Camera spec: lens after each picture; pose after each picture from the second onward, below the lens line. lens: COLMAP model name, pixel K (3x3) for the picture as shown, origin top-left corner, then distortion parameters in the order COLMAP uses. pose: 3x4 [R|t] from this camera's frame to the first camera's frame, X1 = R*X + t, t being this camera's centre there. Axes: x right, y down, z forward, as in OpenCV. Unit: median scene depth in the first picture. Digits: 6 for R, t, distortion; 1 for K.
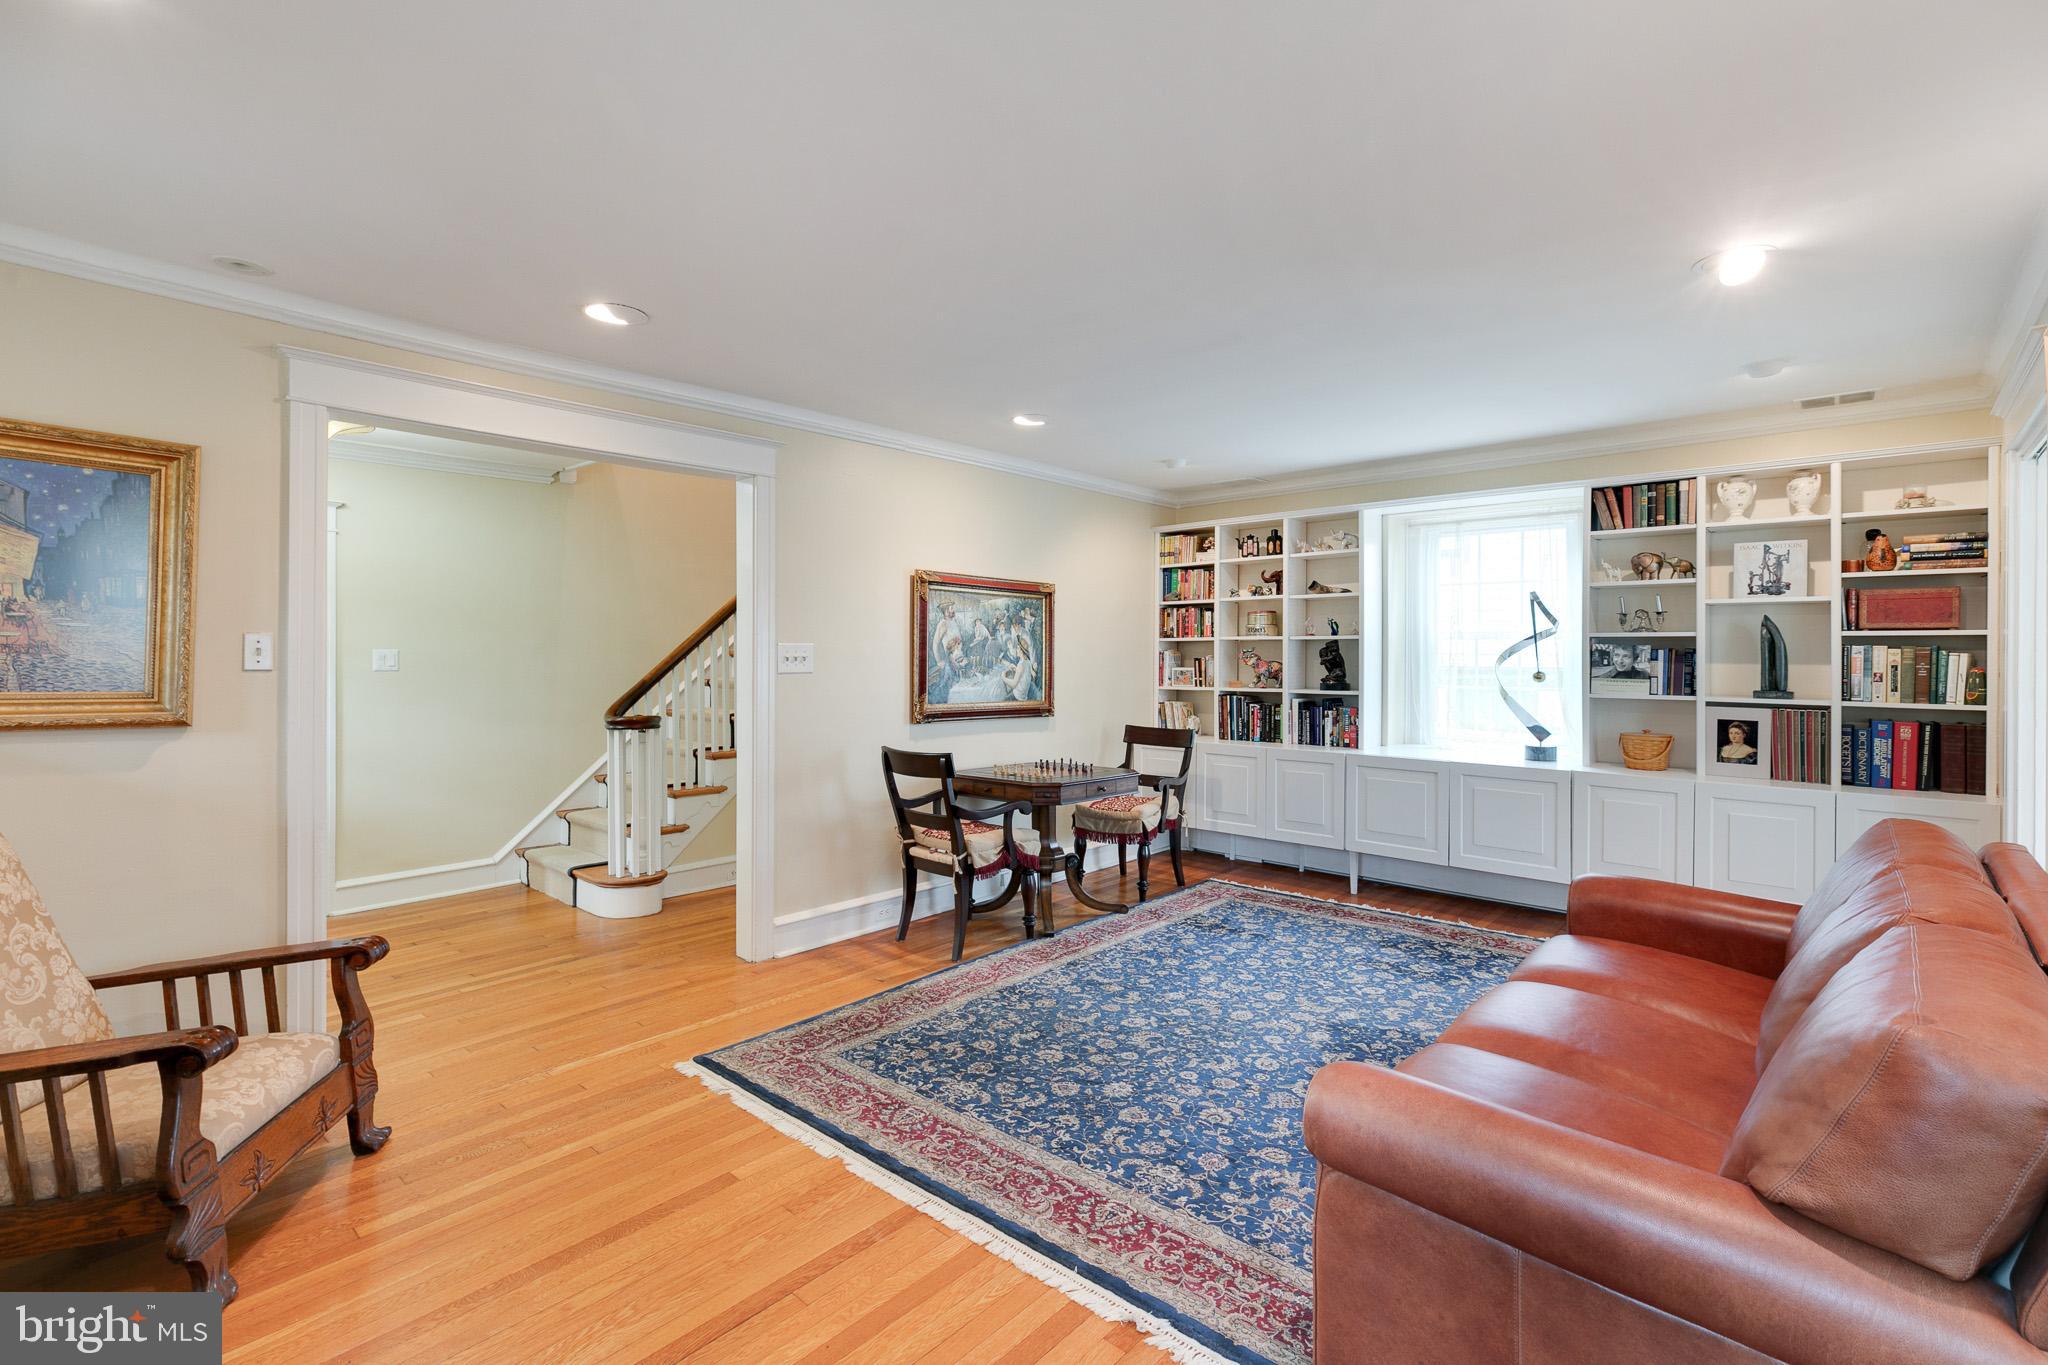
lens RADIAL K [[925.4, 0, 1033.8], [0, 925.4, 654.4], [0, 0, 1]] dist [0.005241, 0.001867]
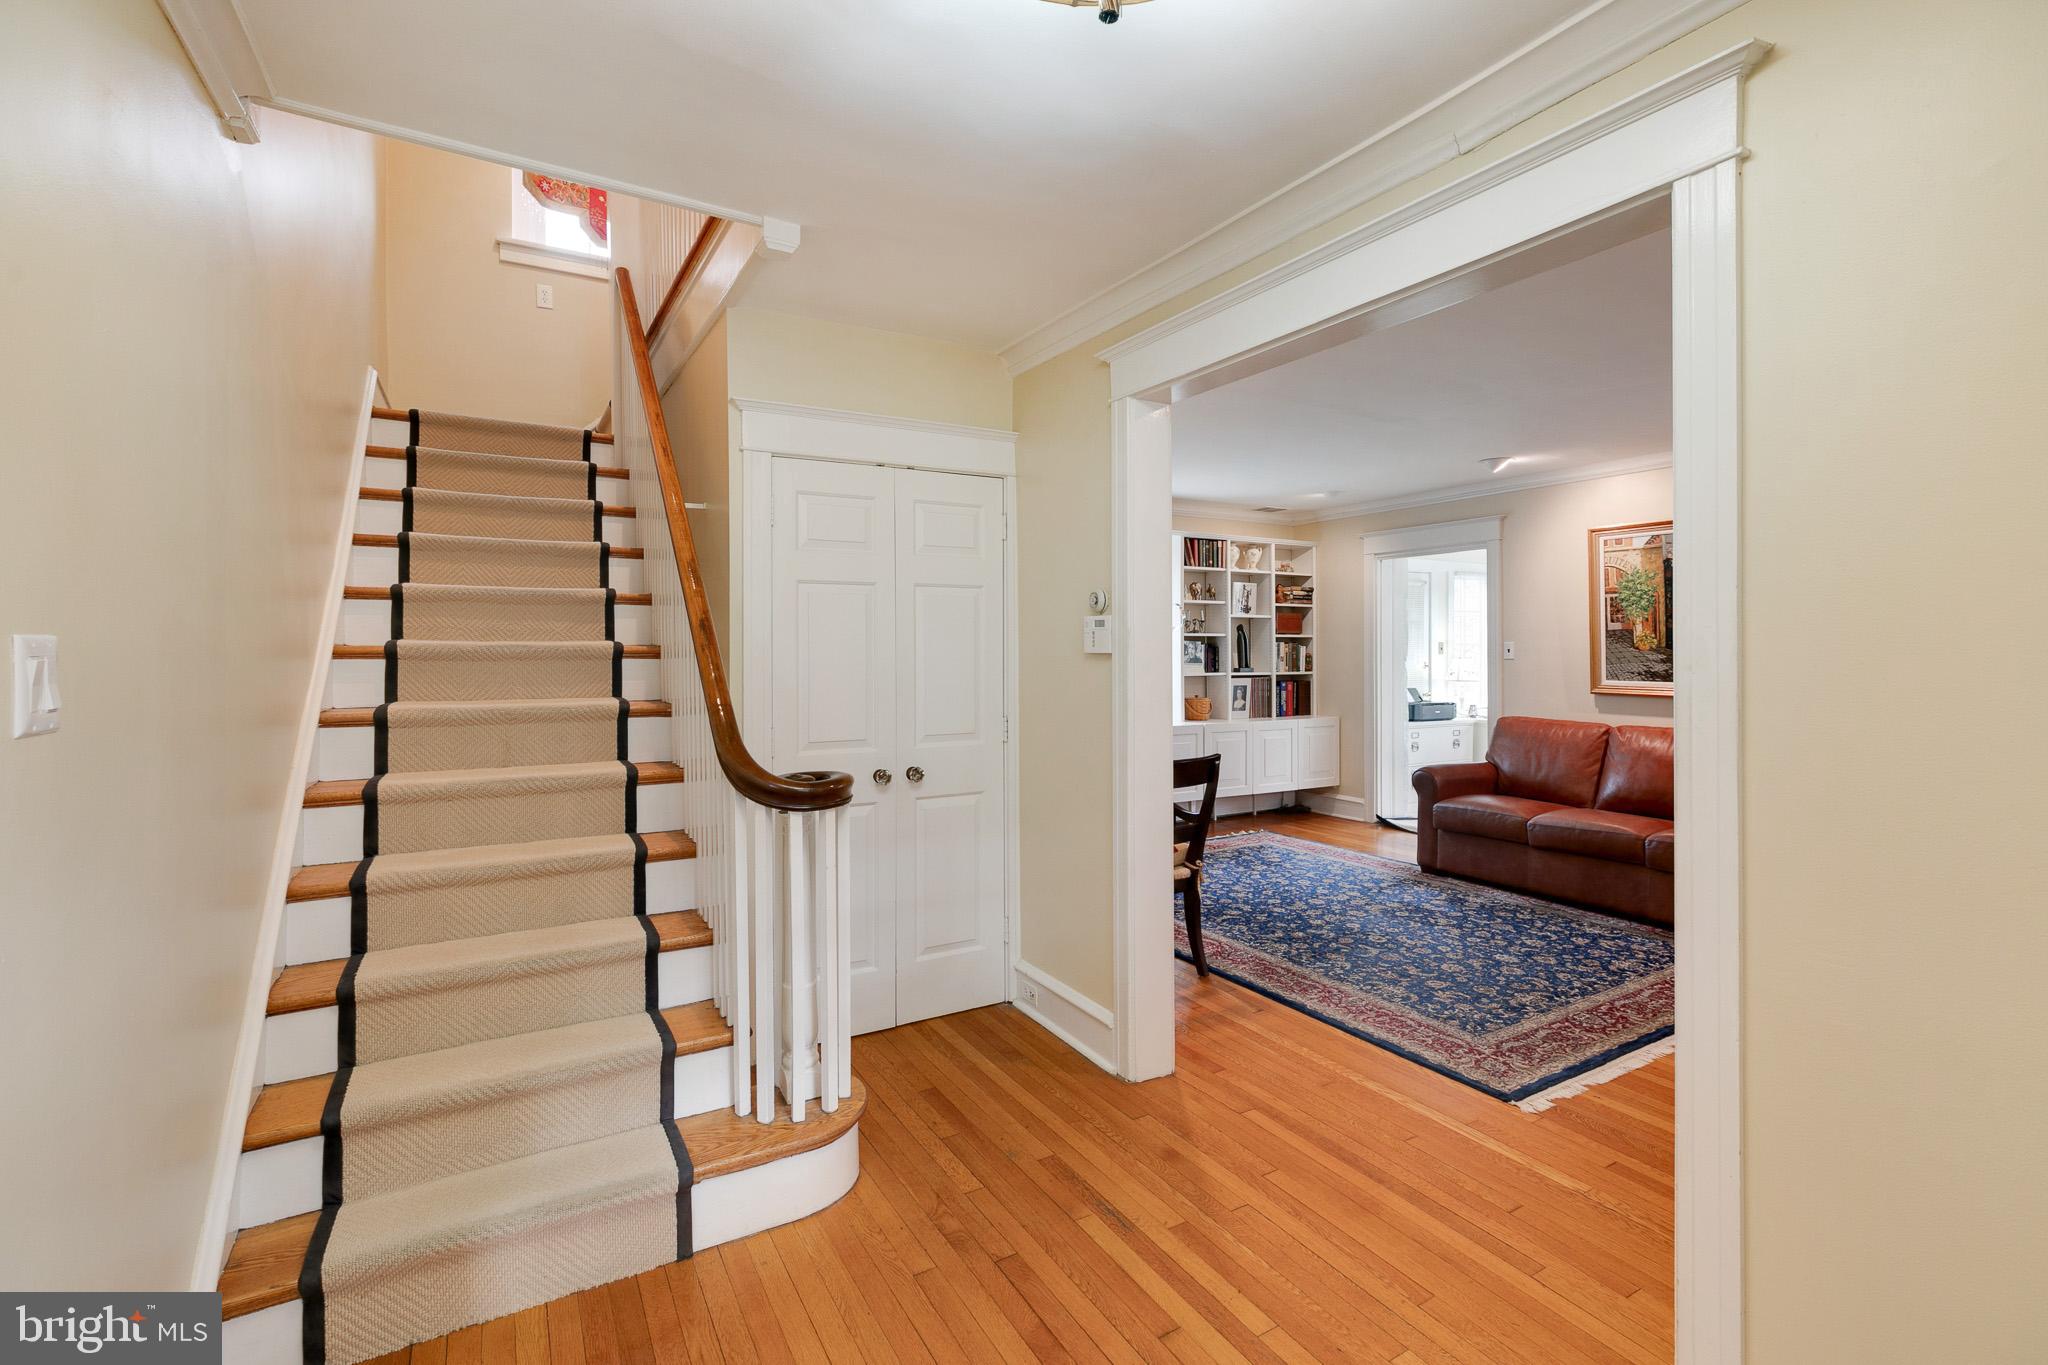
lens RADIAL K [[925.4, 0, 1034.5], [0, 925.4, 637.5], [0, 0, 1]] dist [0.005241, 0.001867]
pose [[0.302300, 0.009811, 0.953162, -1.104373], [0.000292, 0.999946, -0.010385, 0.000041], [-0.953213, 0.003418, 0.302281, 0.947329]]
